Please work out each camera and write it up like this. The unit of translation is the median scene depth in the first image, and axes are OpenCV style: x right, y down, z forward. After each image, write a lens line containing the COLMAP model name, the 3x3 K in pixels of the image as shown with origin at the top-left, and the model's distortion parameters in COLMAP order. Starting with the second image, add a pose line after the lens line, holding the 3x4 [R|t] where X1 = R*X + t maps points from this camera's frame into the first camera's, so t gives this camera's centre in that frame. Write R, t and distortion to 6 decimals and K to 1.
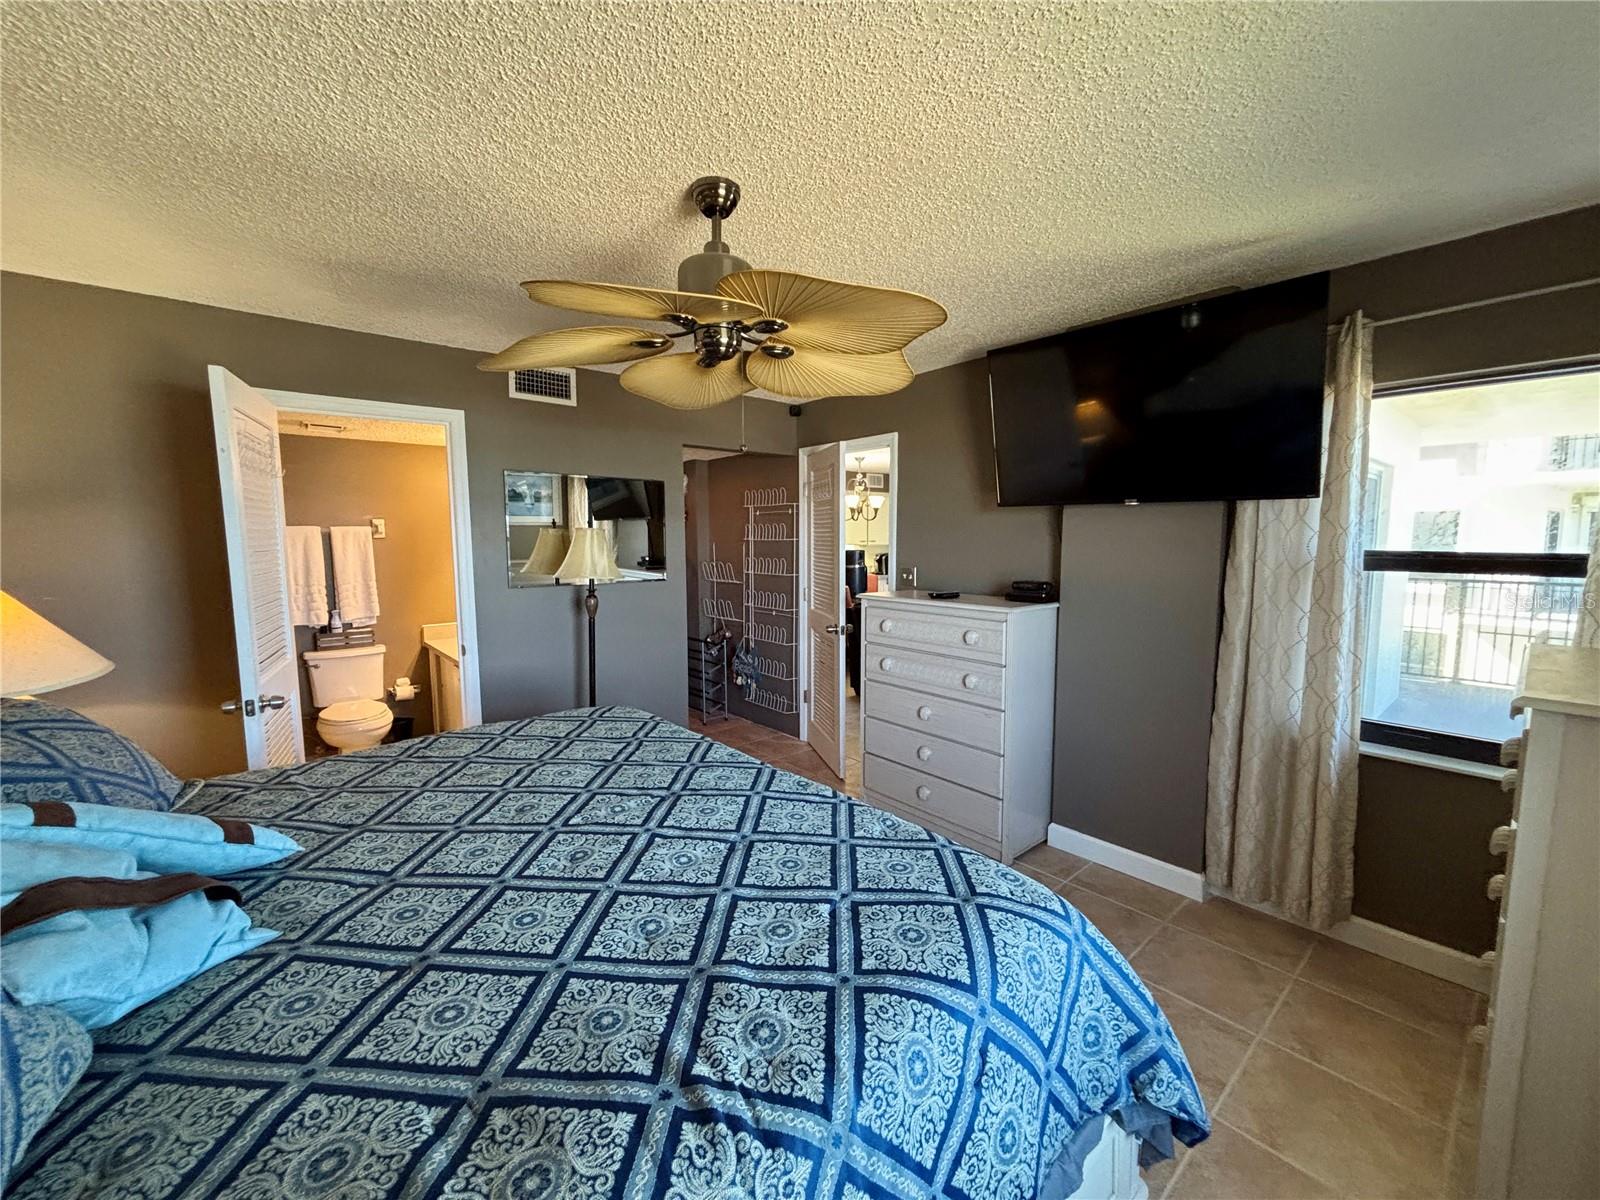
lens RADIAL K [[643.2, 0, 799.9], [0, 643.2, 601.6], [0, 0, 1]] dist [-0.004339, 0.001420]
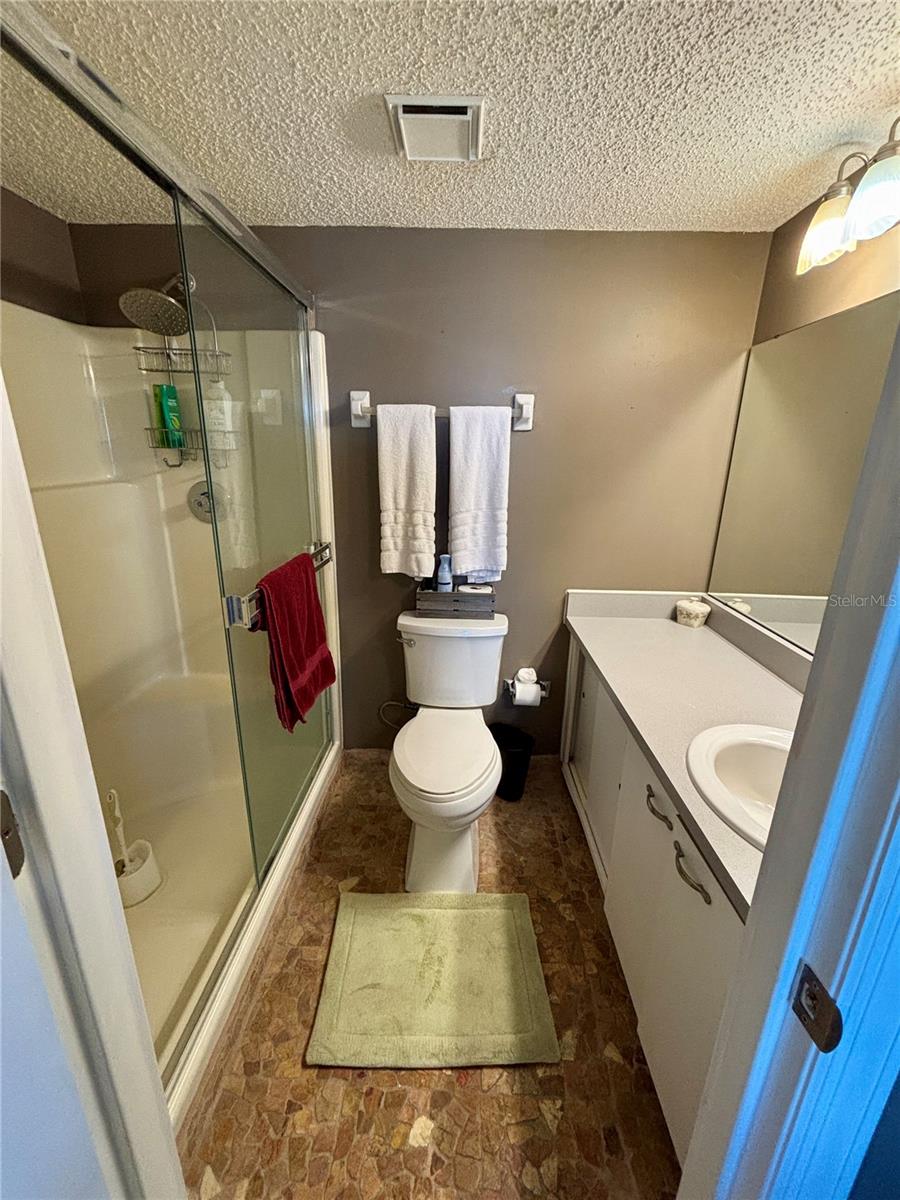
lens RADIAL K [[482.4, 0, 451.7], [0, 482.4, 597.8], [0, 0, 1]] dist [-0.004339, 0.001420]
pose [[0.744053, 0.212857, -0.633306, -0.415515], [-0.090907, 0.971331, 0.219665, -0.045229], [0.661907, -0.105871, 0.742072, 0.650121]]
